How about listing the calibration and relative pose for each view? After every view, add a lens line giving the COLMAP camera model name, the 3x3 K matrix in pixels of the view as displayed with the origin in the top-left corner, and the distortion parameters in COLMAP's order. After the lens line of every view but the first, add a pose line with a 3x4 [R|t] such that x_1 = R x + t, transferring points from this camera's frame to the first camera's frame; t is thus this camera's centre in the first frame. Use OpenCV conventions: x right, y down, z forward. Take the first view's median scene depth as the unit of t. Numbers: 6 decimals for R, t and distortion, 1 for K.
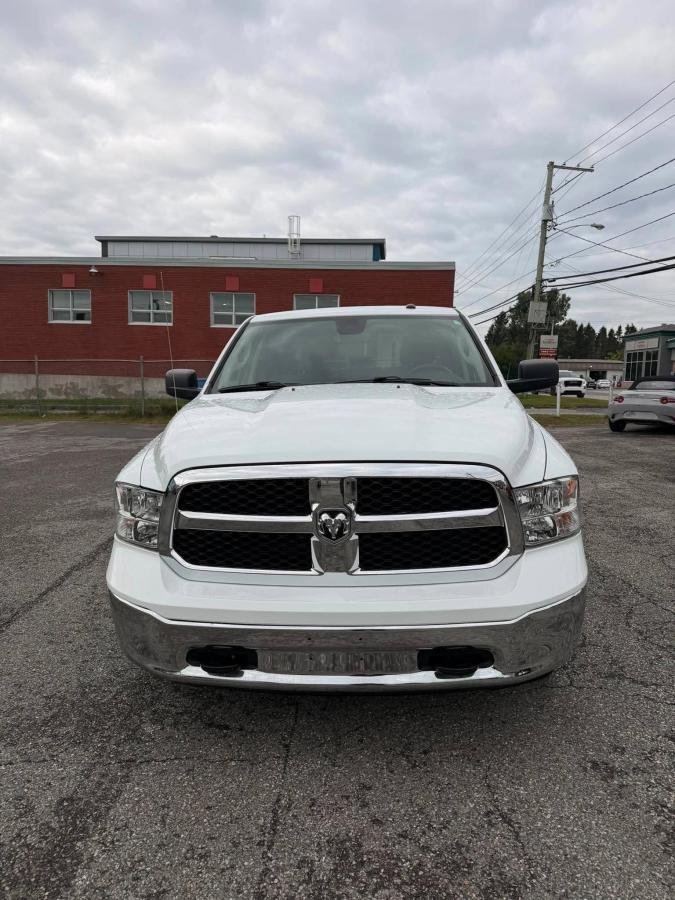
lens RADIAL K [[637.2, 0, 340.6], [0, 637.2, 468.9], [0, 0, 1]] dist [0.013904, -0.025023]
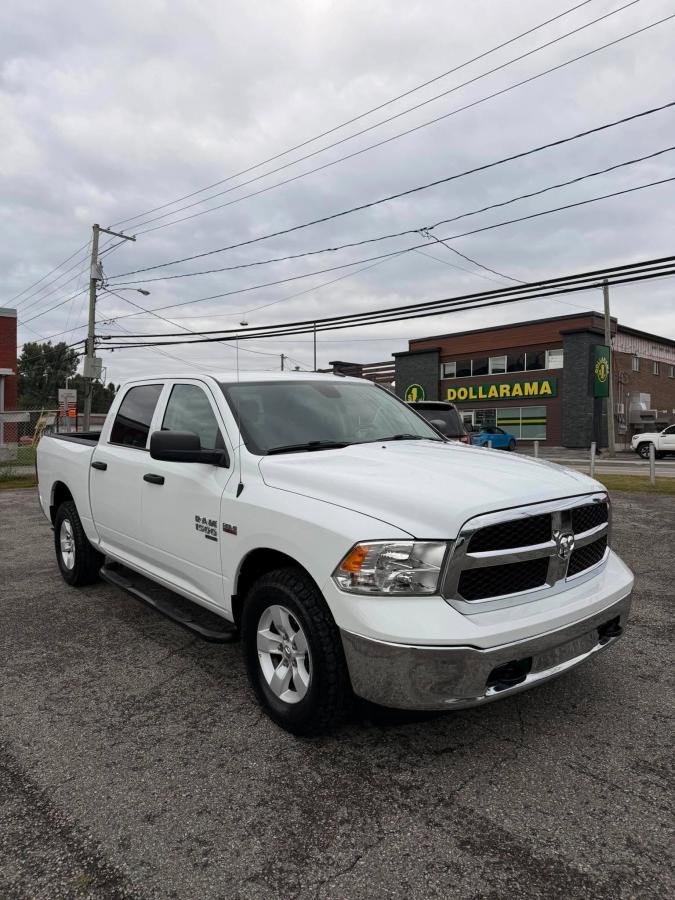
lens RADIAL K [[637.2, 0, 344.2], [0, 637.2, 466.4], [0, 0, 1]] dist [0.013904, -0.025023]
pose [[0.727954, -0.048621, 0.683899, -1.009337], [0.108251, 0.993122, -0.044620, -0.054137], [-0.677026, 0.106514, 0.728211, 0.249227]]
